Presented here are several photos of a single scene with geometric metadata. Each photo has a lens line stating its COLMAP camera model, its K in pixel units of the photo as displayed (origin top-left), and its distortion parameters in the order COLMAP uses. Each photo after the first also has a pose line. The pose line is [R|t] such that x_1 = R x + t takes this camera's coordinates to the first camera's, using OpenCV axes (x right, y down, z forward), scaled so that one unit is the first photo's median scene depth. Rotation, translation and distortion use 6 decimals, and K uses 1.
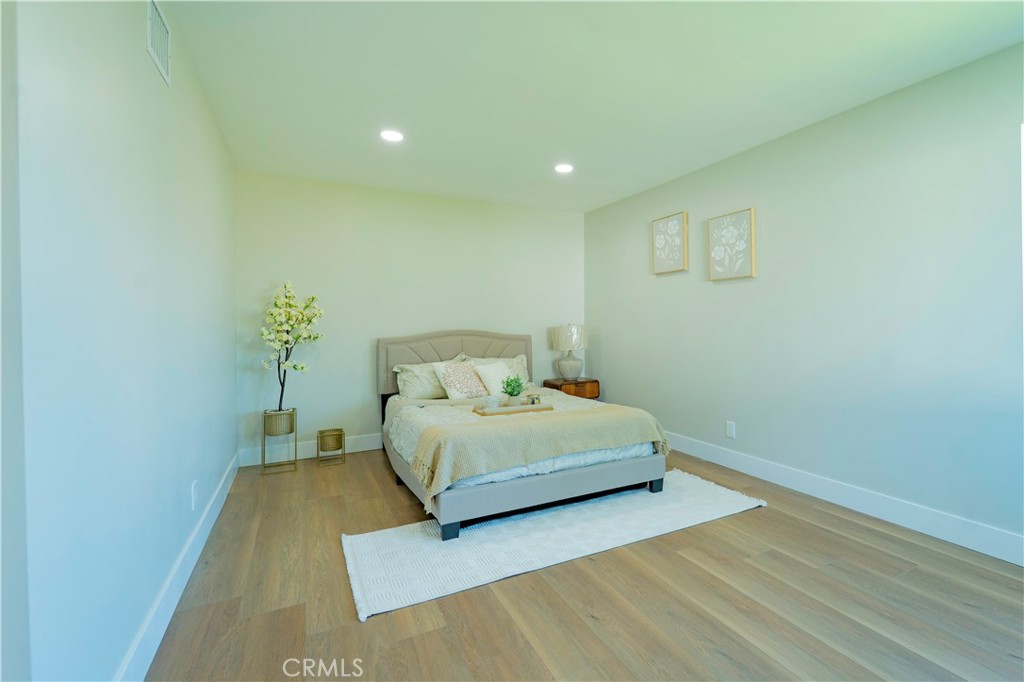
lens RADIAL K [[453.9, 0, 549.4], [0, 453.9, 324.4], [0, 0, 1]] dist [0.002889, -0.000732]
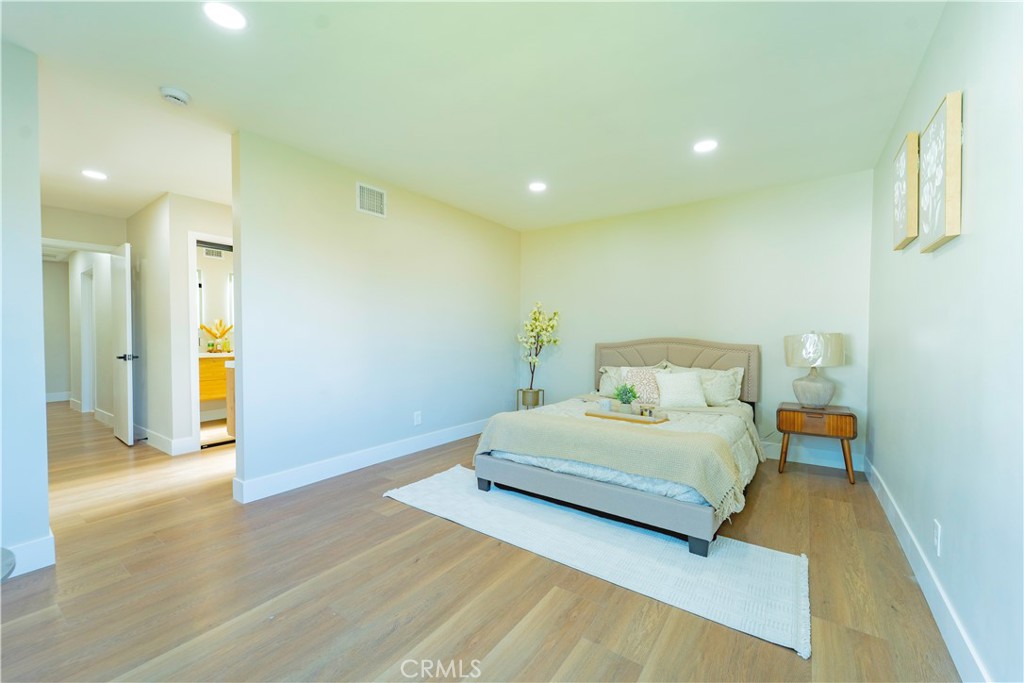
lens RADIAL K [[411.1, 0, 504.8], [0, 411.1, 339.9], [0, 0, 1]] dist [-0.000379, -0.000745]
pose [[0.428294, 0.018482, -0.903450, 0.632152], [-0.000411, 0.999795, 0.020257, -0.001180], [0.903639, -0.008304, 0.428214, 0.373057]]
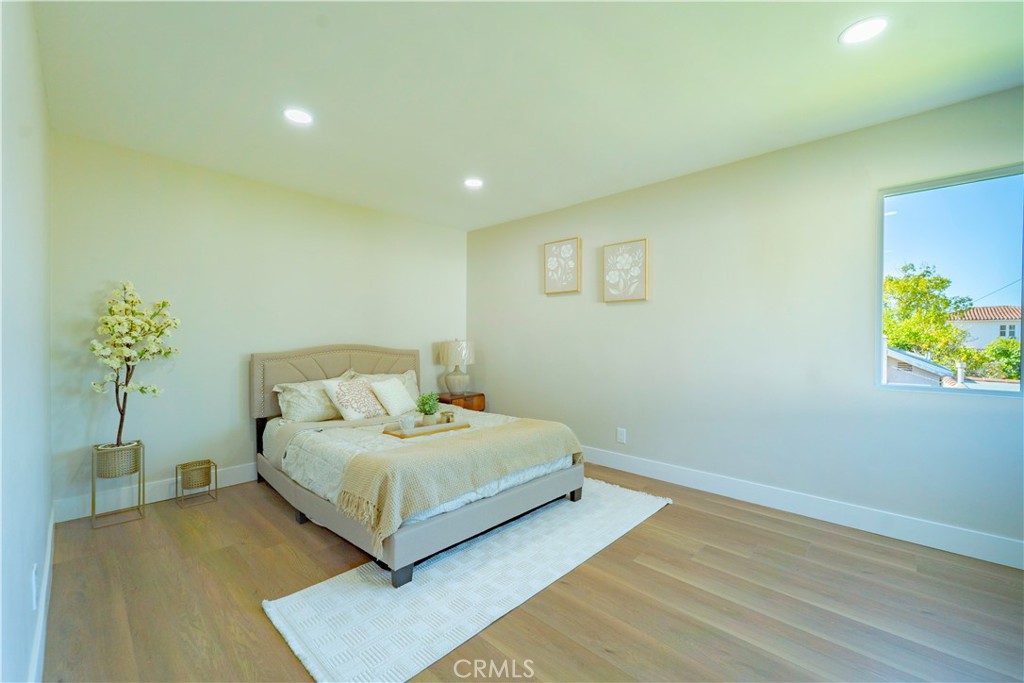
lens RADIAL K [[411.1, 0, 506.1], [0, 411.1, 342.7], [0, 0, 1]] dist [-0.000379, -0.000745]
pose [[0.952374, 0.009029, 0.304799, -0.190309], [-0.011746, 0.999906, 0.007079, -0.001469], [-0.304707, -0.010322, 0.952390, 0.130253]]
